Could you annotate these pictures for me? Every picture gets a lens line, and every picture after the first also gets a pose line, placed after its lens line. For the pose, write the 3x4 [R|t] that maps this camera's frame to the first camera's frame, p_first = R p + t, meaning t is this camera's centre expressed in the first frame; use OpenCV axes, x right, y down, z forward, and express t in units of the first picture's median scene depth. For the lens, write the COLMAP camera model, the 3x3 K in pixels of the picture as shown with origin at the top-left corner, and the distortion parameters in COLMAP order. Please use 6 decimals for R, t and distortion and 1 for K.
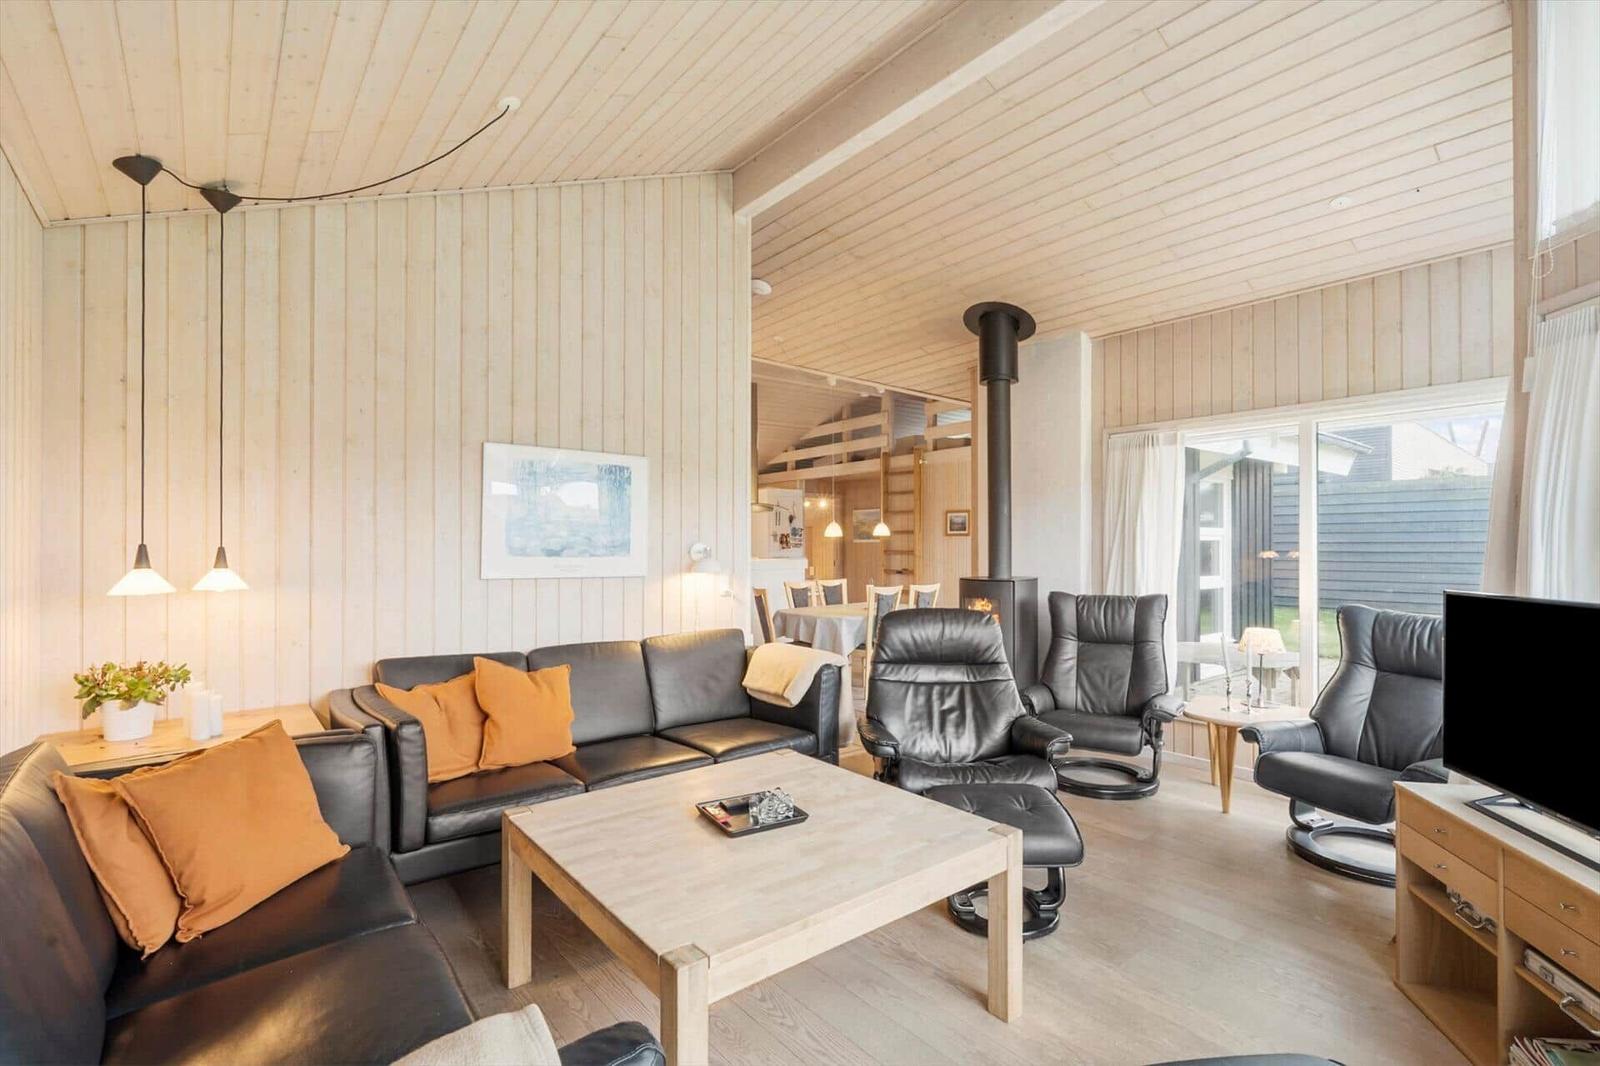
lens RADIAL K [[740.6, 0, 799.3], [0, 740.6, 545.2], [0, 0, 1]] dist [-0.003313, 0.000059]
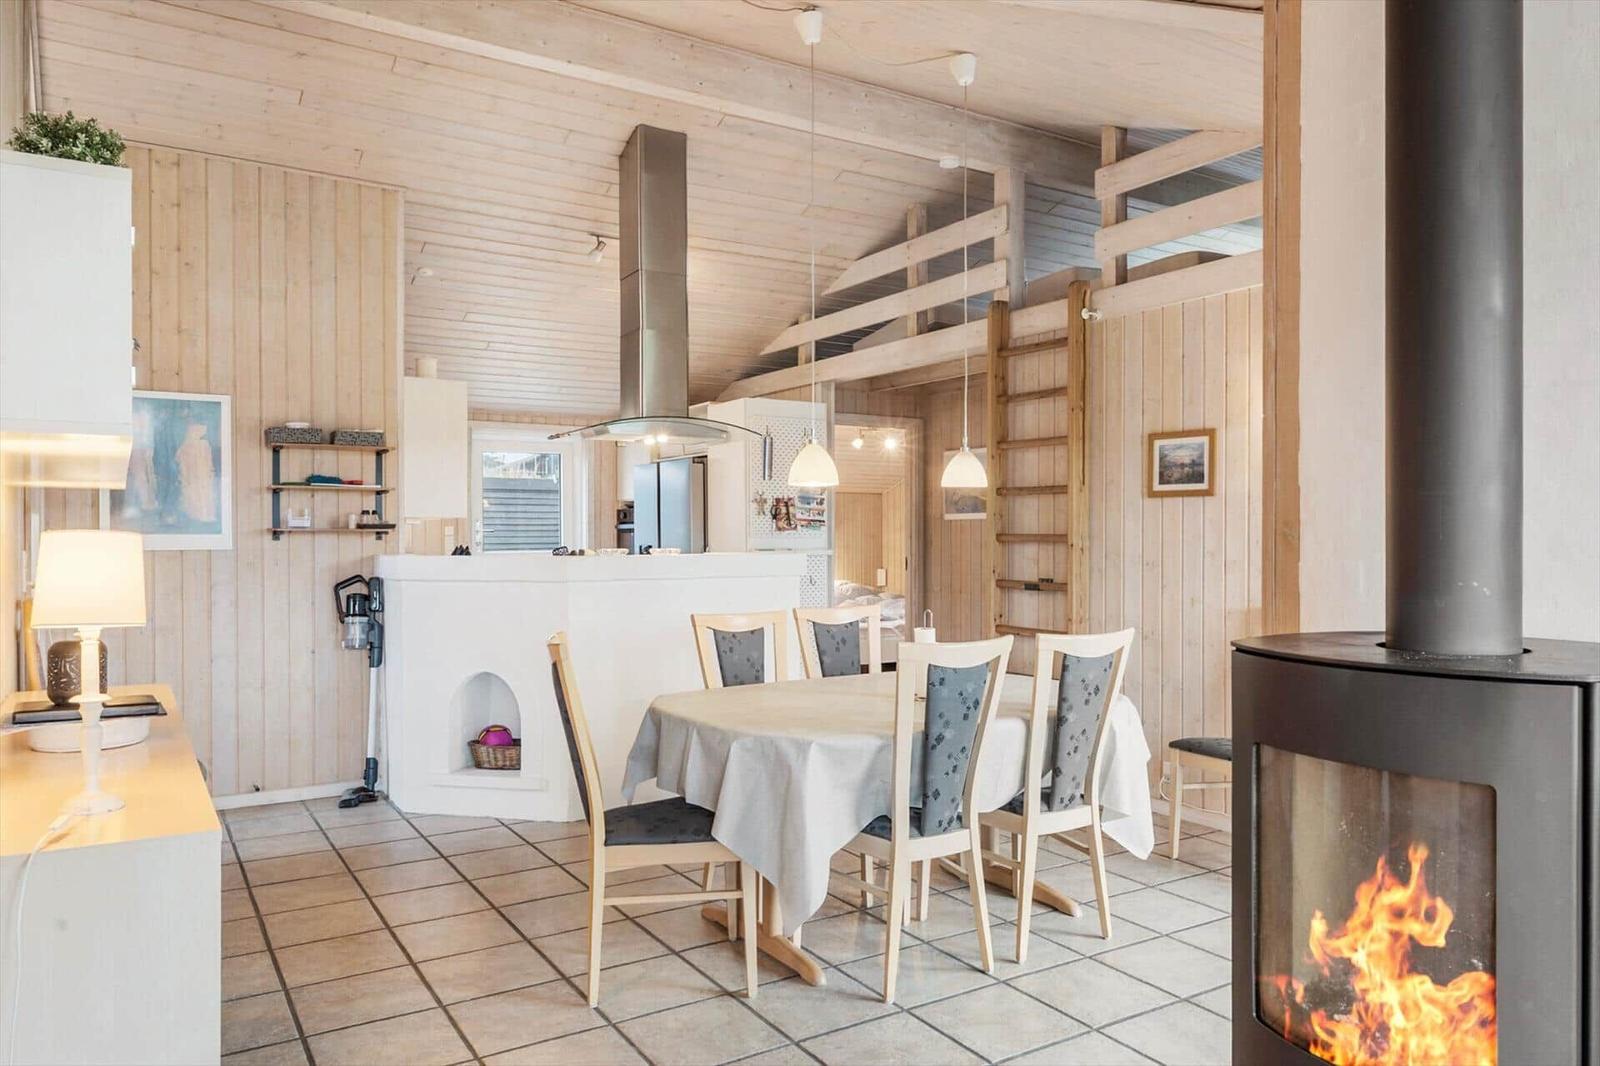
lens RADIAL K [[1083.0, 0, 798.6], [0, 1083.0, 529.3], [0, 0, 1]] dist [0.004924, 0.008183]
pose [[0.993995, 0.006714, -0.109222, 0.070557], [-0.007373, 0.999957, -0.005629, 0.008731], [0.109179, 0.006401, 0.994001, 0.378310]]
